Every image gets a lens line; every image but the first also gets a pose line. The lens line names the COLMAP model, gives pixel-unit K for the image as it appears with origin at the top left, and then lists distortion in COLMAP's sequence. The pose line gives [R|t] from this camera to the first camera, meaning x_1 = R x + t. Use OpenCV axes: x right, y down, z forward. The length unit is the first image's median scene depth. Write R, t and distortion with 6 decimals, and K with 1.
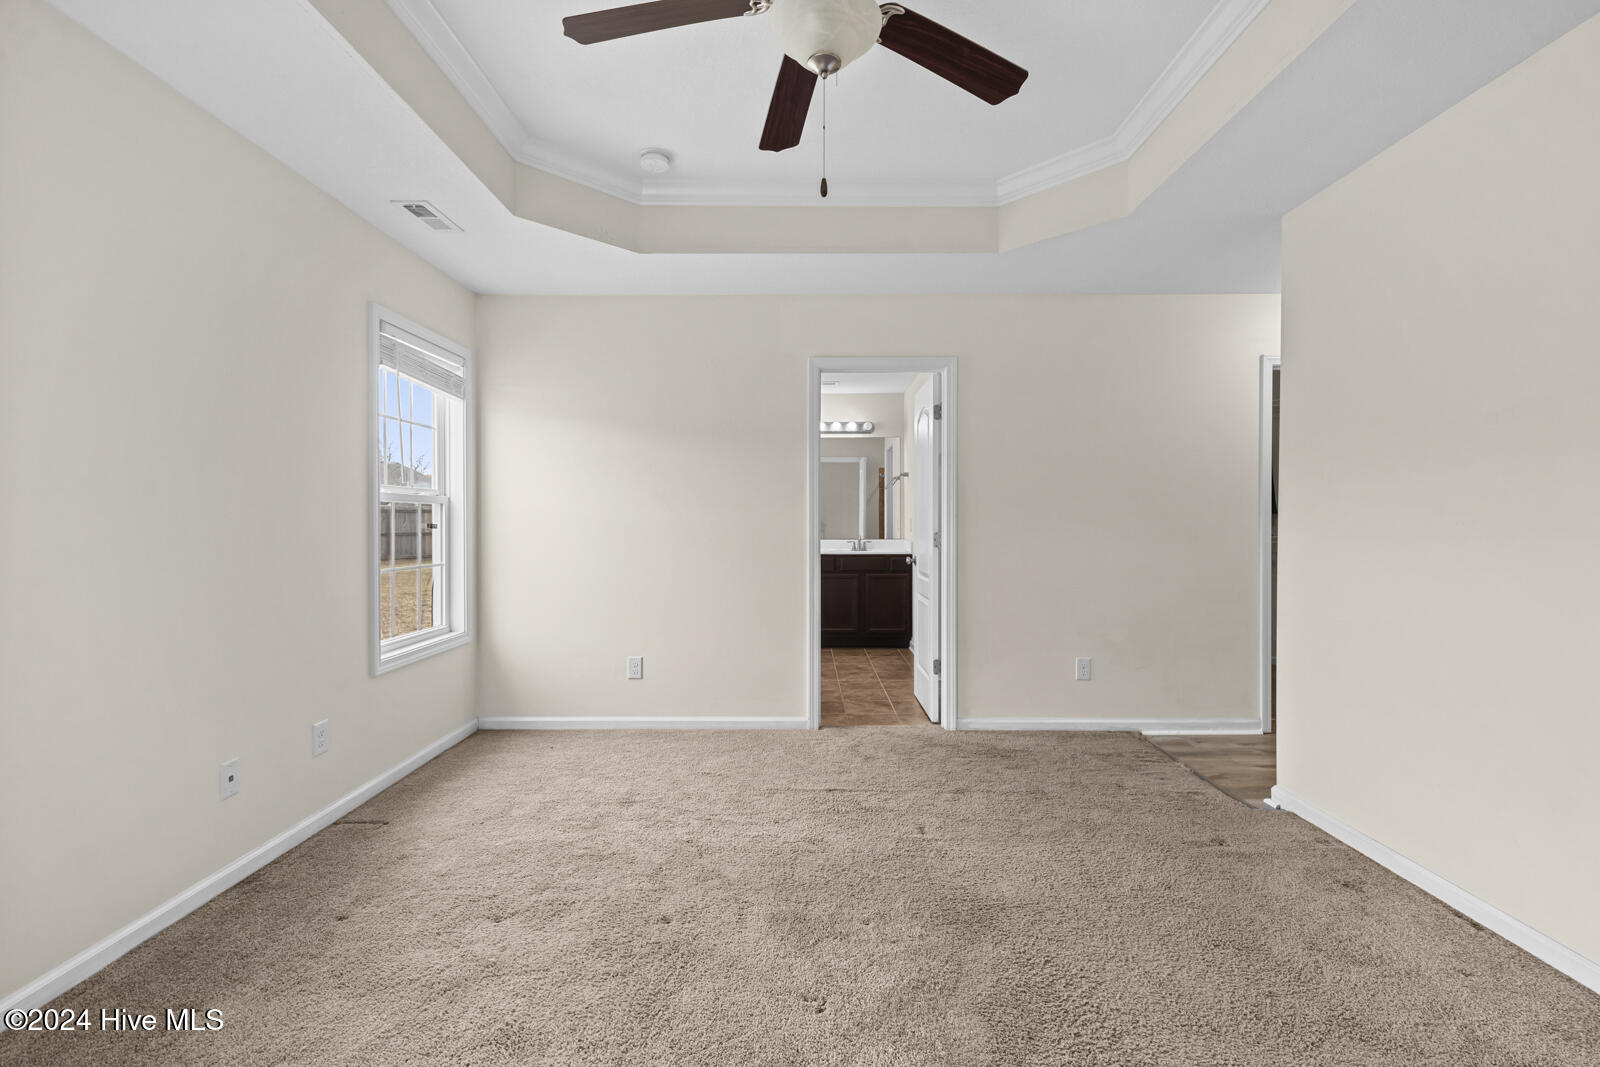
lens RADIAL K [[735.5, 0, 789.3], [0, 735.5, 536.6], [0, 0, 1]] dist [0.002224, -0.000015]
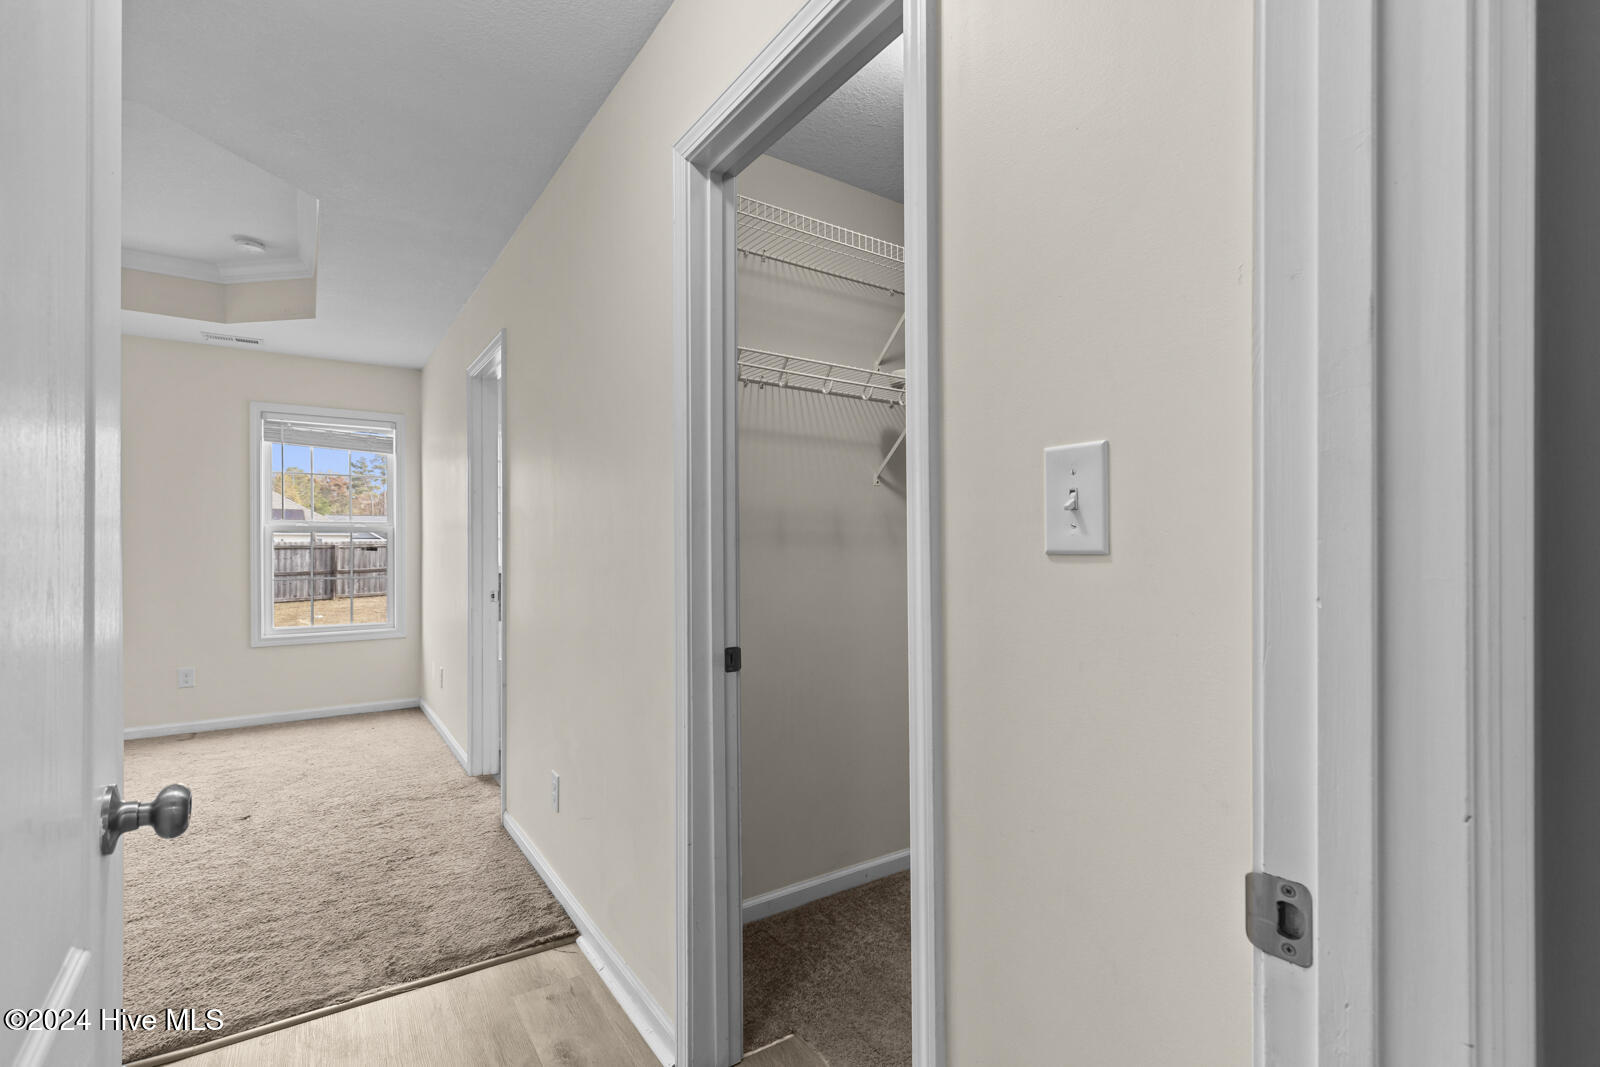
lens RADIAL K [[735.5, 0, 799.6], [0, 735.5, 547.4], [0, 0, 1]] dist [0.002224, -0.000015]
pose [[0.583208, 0.009196, -0.812271, 1.321506], [-0.020958, 0.999773, -0.003729, -0.035107], [0.812053, 0.019199, 0.583268, 1.033405]]
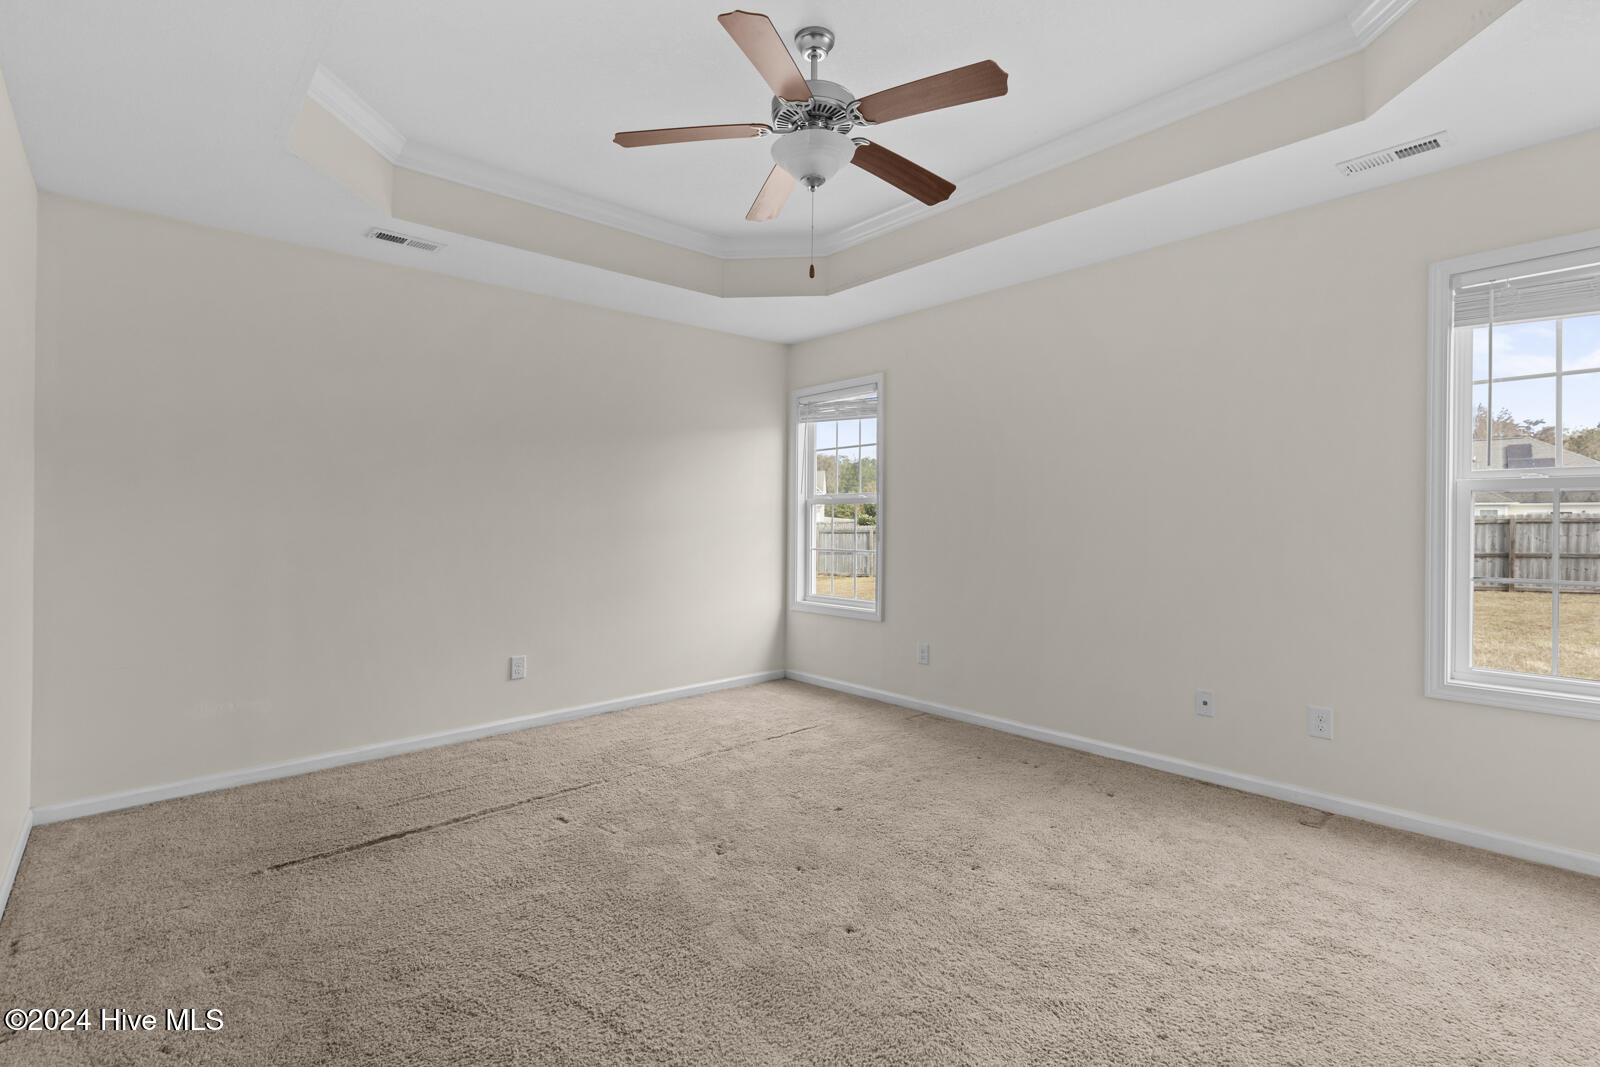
lens RADIAL K [[735.5, 0, 810.4], [0, 735.5, 526.3], [0, 0, 1]] dist [0.002224, -0.000015]
pose [[-0.720485, 0.014449, -0.693320, 0.553823], [-0.009997, 0.999463, 0.031218, -0.029695], [0.693398, 0.029423, -0.719953, 1.119637]]
